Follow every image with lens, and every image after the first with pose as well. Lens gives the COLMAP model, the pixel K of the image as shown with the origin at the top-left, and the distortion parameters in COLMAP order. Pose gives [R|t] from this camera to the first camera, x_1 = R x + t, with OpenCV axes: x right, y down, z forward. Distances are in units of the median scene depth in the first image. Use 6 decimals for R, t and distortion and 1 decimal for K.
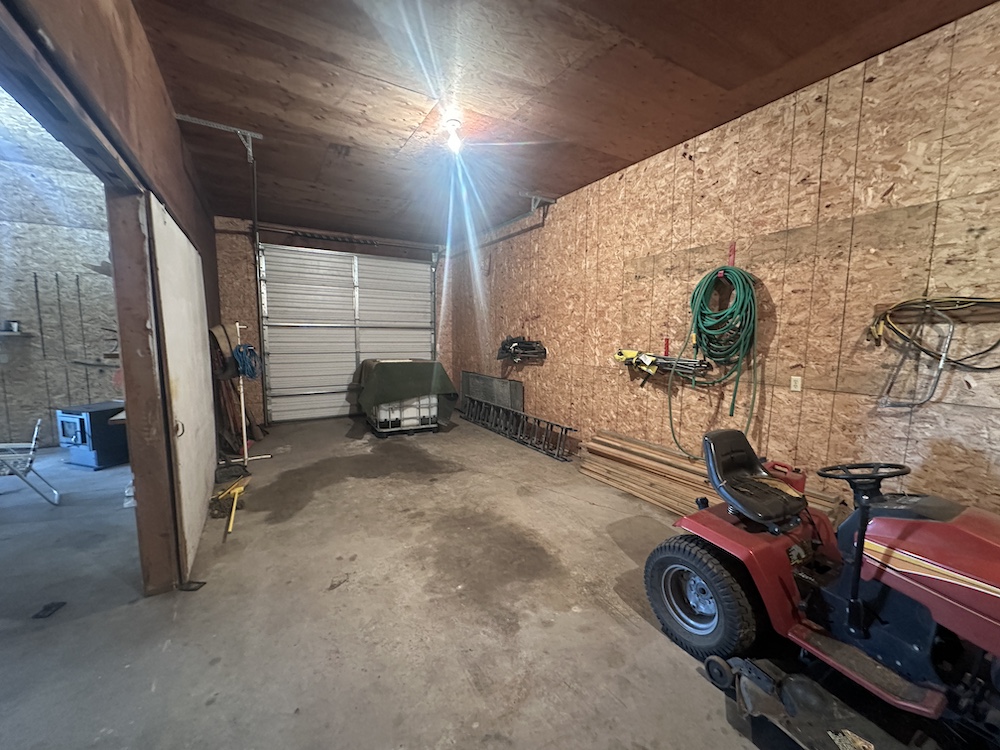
lens RADIAL K [[396.0, 0, 501.2], [0, 396.0, 375.7], [0, 0, 1]] dist [-0.008112, 0.000384]
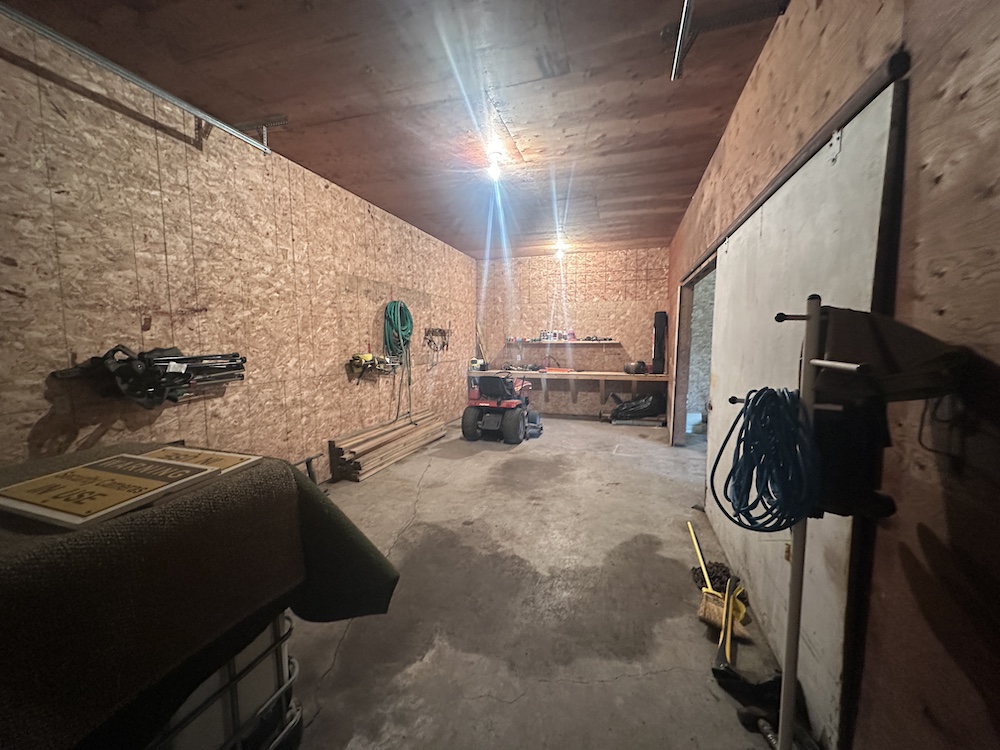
lens RADIAL K [[396.0, 0, 495.9], [0, 396.0, 377.1], [0, 0, 1]] dist [-0.008112, 0.000384]
pose [[-0.655867, -0.074301, 0.751211, -0.892355], [0.078686, 0.982994, 0.165925, -0.176862], [-0.750764, 0.167935, -0.638867, 1.606031]]
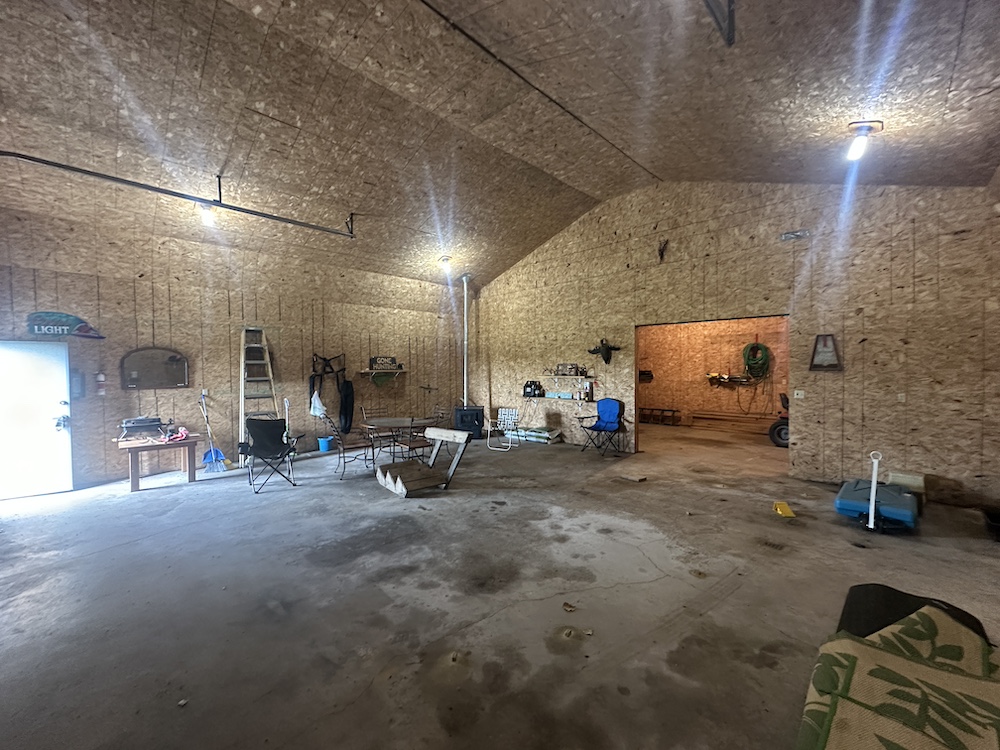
lens RADIAL K [[396.0, 0, 498.9], [0, 396.0, 374.5], [0, 0, 1]] dist [-0.008112, 0.000384]
pose [[0.971407, -0.018733, 0.236679, -1.671234], [0.038790, 0.996010, -0.080371, 0.096269], [-0.234229, 0.087254, 0.968258, -1.137771]]
